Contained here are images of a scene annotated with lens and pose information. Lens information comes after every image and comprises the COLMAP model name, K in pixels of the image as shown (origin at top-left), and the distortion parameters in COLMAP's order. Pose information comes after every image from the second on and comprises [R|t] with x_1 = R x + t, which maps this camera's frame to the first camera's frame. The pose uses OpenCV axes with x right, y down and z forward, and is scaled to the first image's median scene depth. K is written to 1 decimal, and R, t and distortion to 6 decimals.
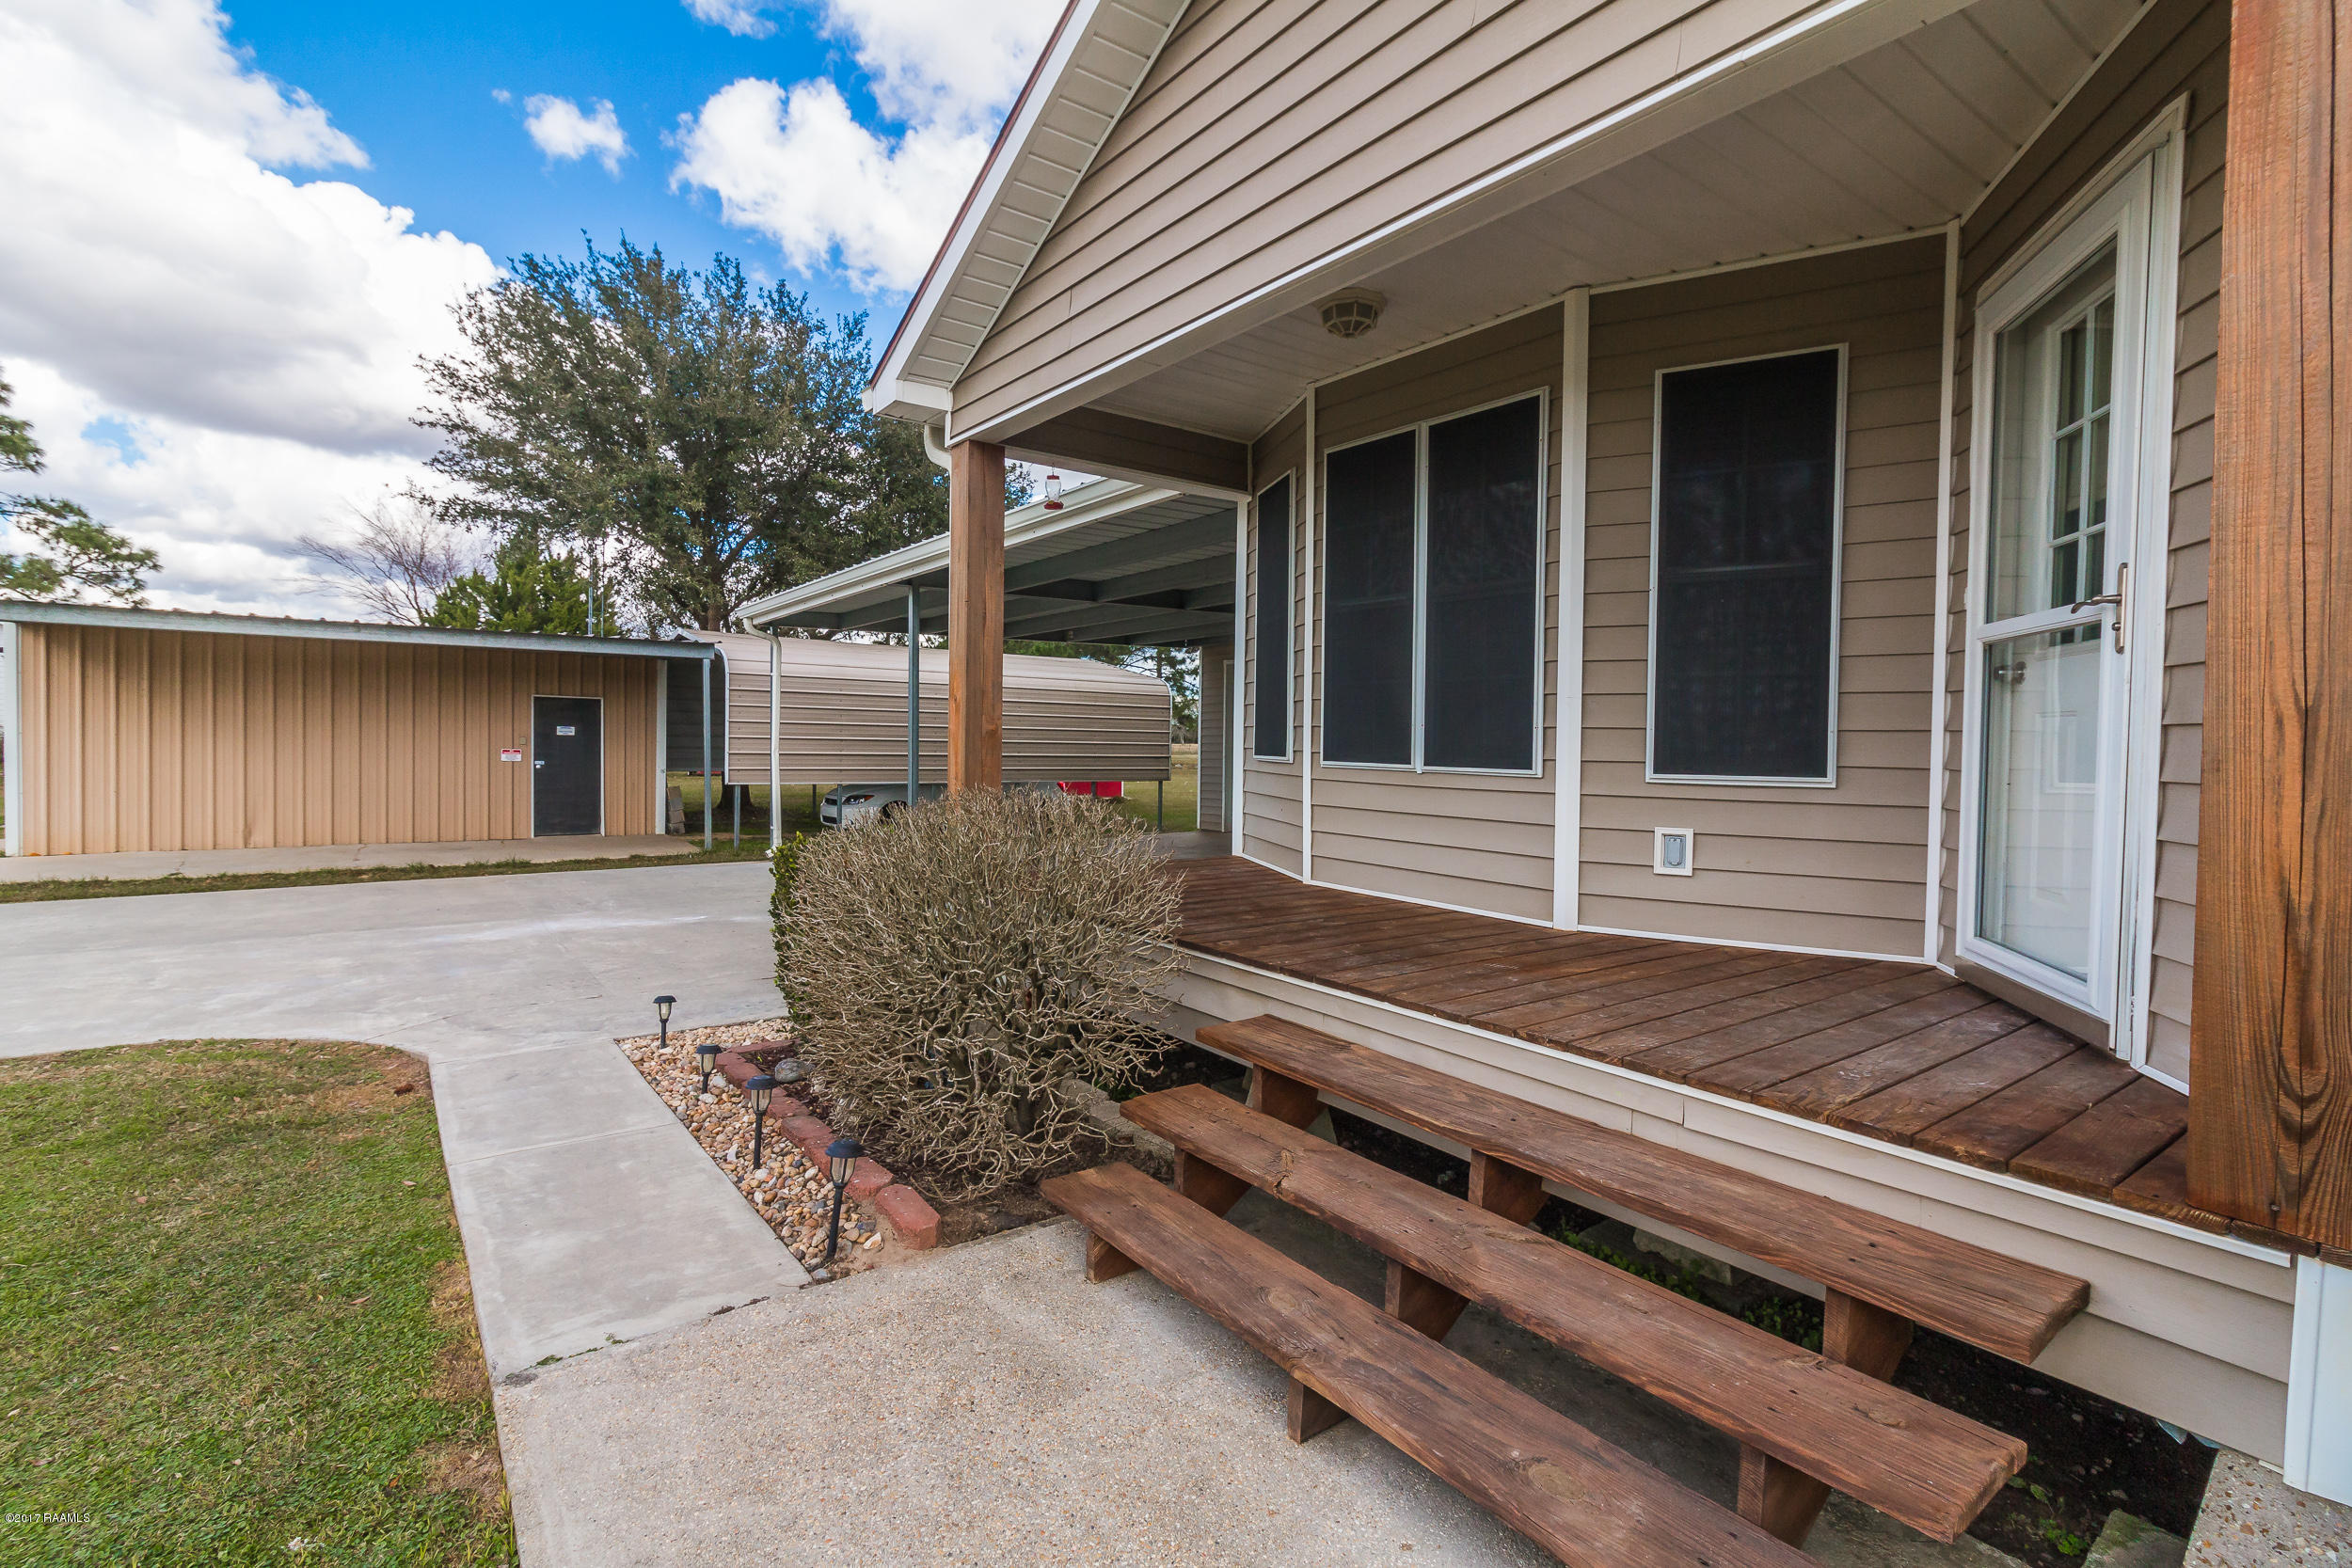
lens RADIAL K [[1082.6, 0, 1172.5], [0, 1082.6, 771.7], [0, 0, 1]] dist [0.000492, 0.000699]
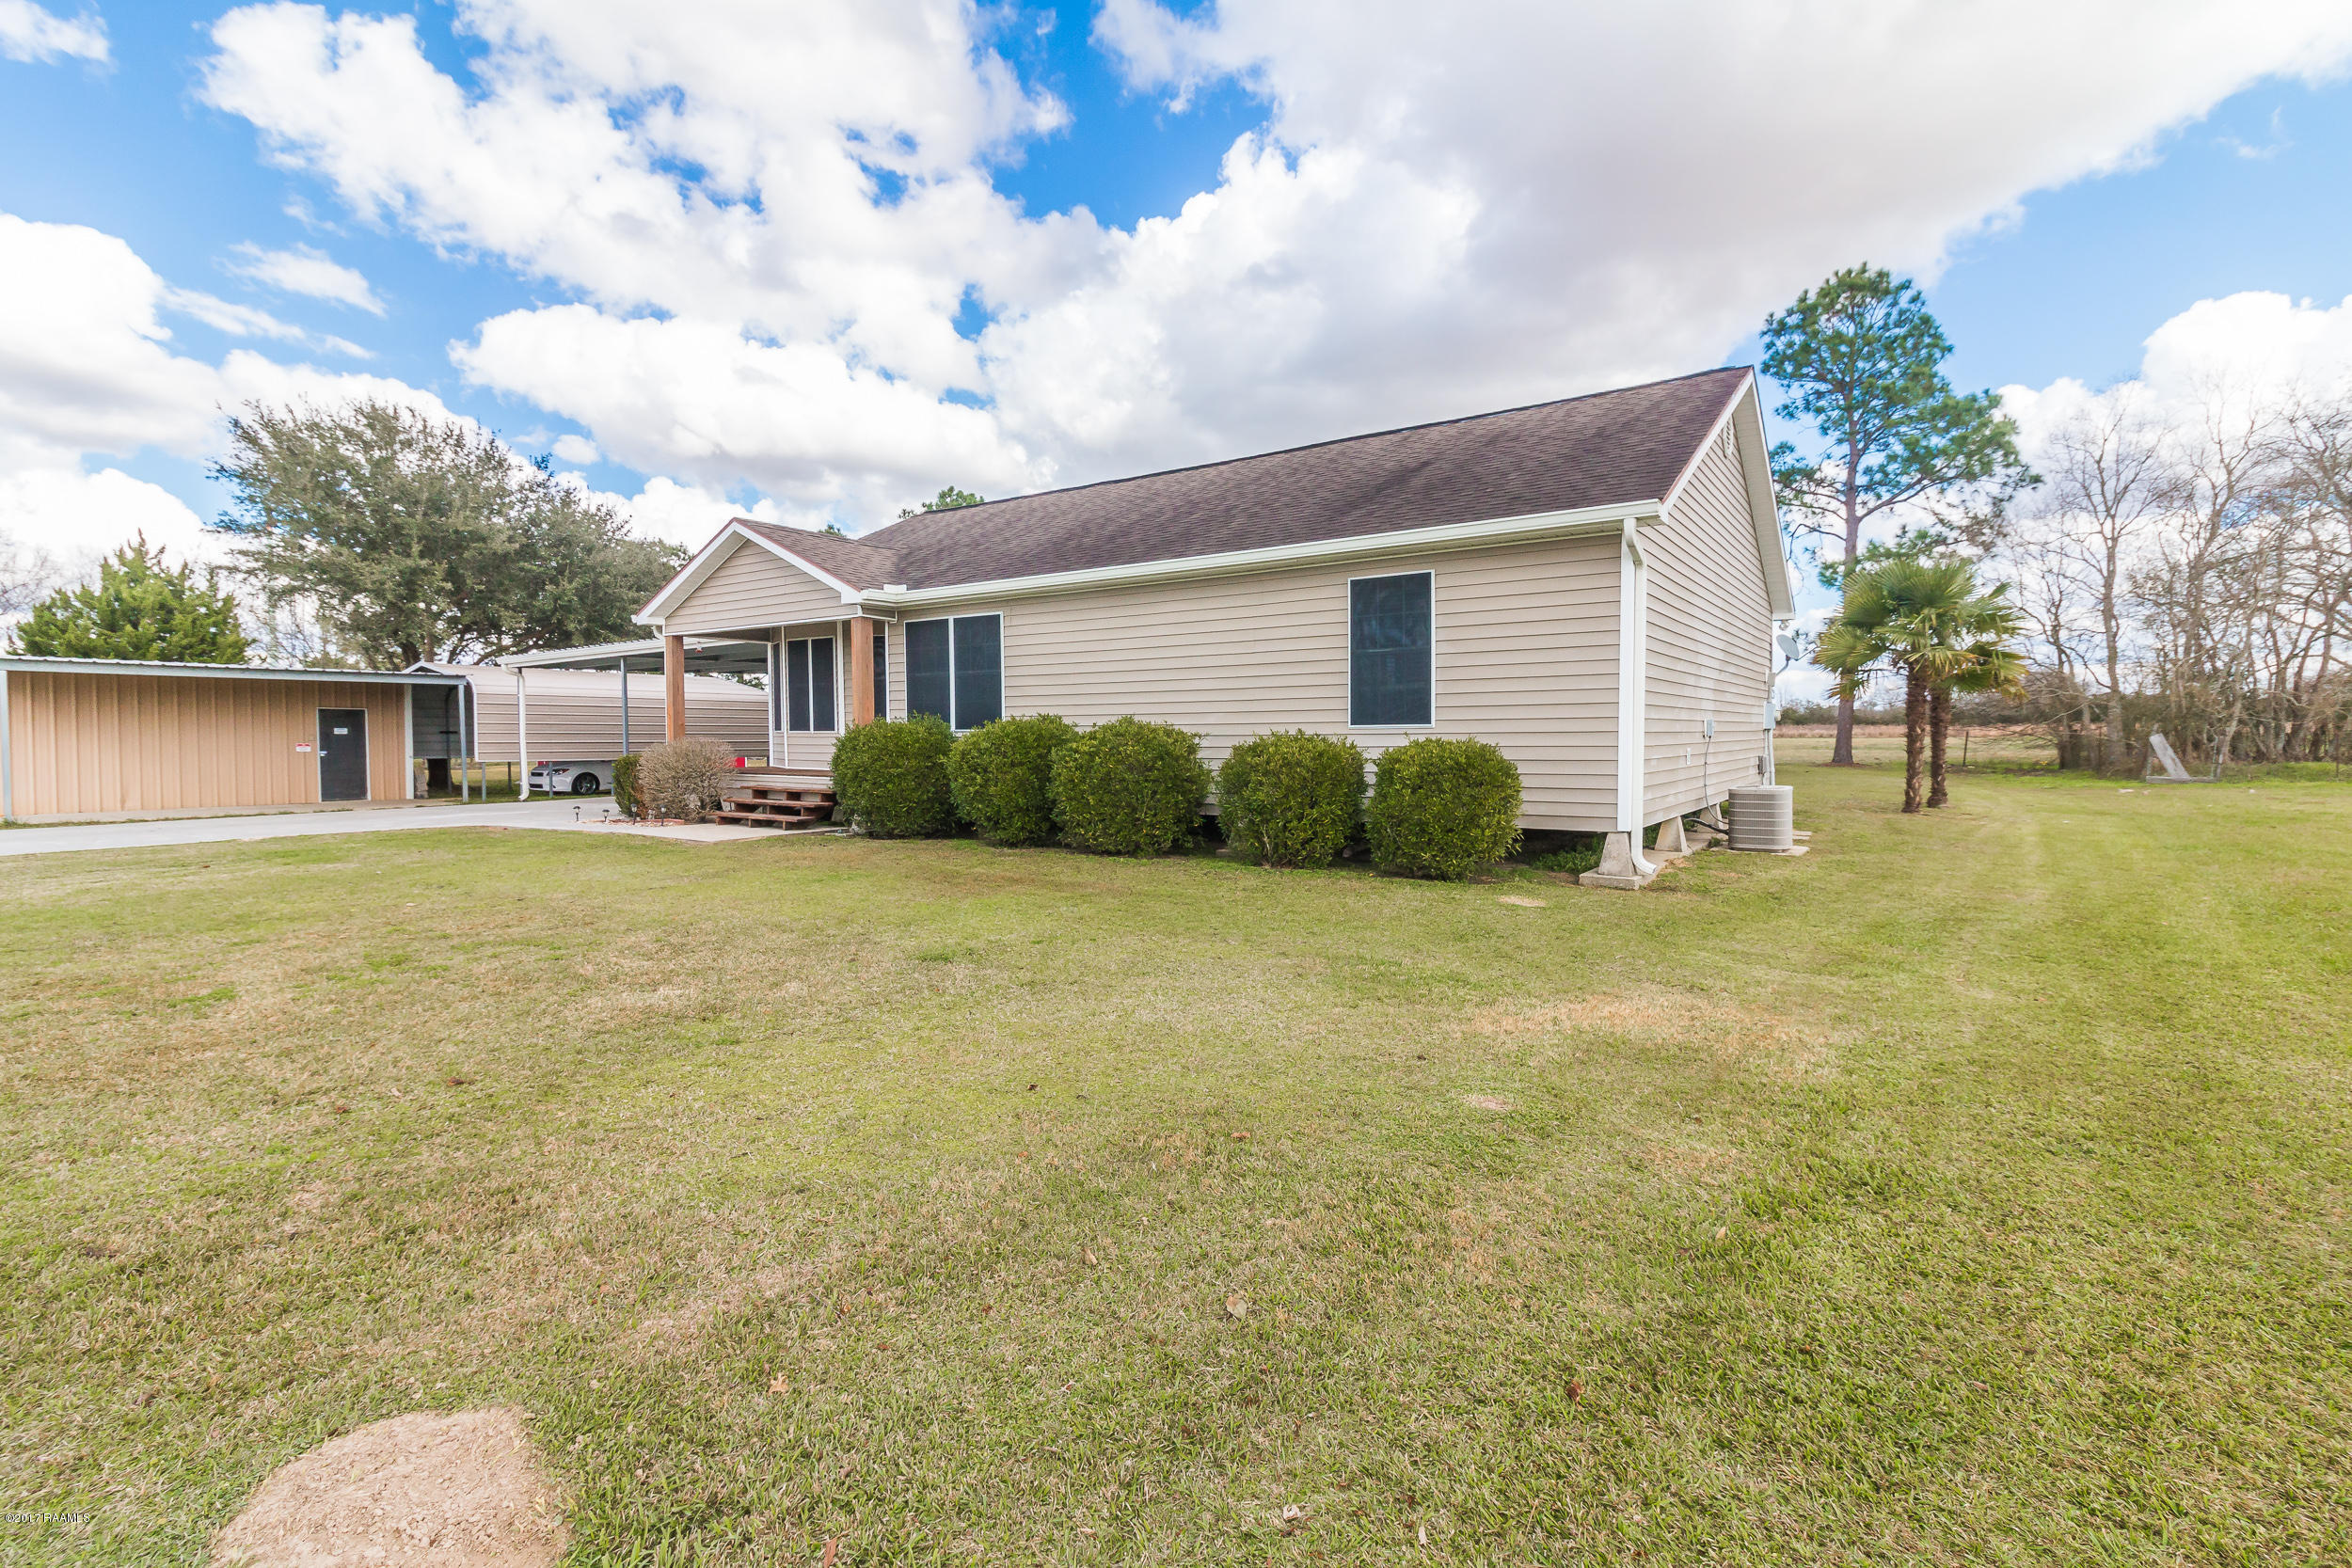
lens RADIAL K [[1082.6, 0, 1186.8], [0, 1082.6, 776.2], [0, 0, 1]] dist [0.000492, 0.000699]
pose [[0.948732, -0.028820, 0.314765, 0.075258], [0.026085, 0.999577, 0.012899, 0.035793], [-0.315004, -0.004028, 0.949082, -0.789309]]
